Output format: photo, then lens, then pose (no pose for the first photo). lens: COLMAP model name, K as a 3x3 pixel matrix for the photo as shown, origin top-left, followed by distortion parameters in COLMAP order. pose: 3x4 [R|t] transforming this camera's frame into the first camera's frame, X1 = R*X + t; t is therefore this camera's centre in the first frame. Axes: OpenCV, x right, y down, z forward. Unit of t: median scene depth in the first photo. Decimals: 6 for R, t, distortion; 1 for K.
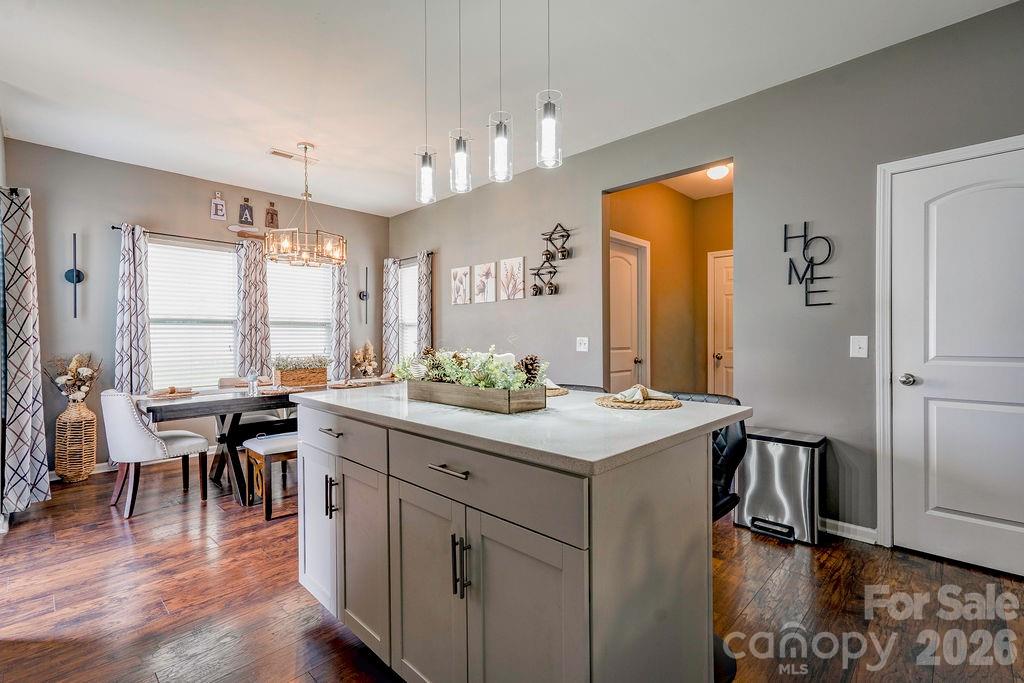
lens RADIAL K [[467.7, 0, 513.2], [0, 467.7, 337.3], [0, 0, 1]] dist [-0.001262, 0.003403]
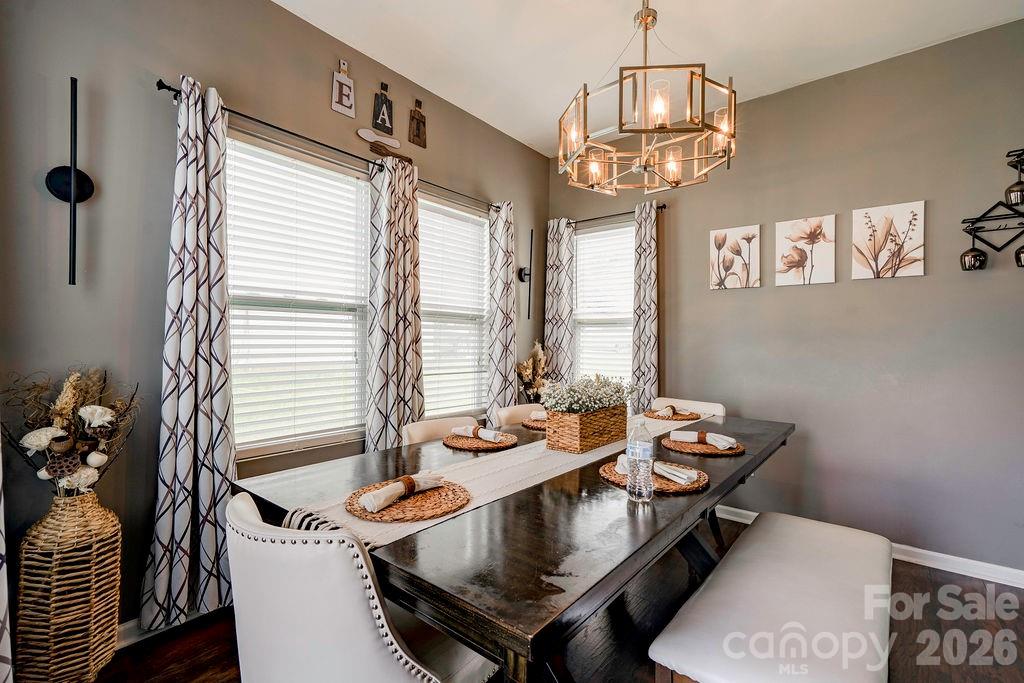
lens RADIAL K [[467.7, 0, 511.9], [0, 467.7, 339.1], [0, 0, 1]] dist [-0.001262, 0.003403]
pose [[0.994962, 0.014265, 0.099231, -0.502607], [-0.013710, 0.999886, -0.006267, 0.003161], [-0.099309, 0.004875, 0.995045, 0.470417]]
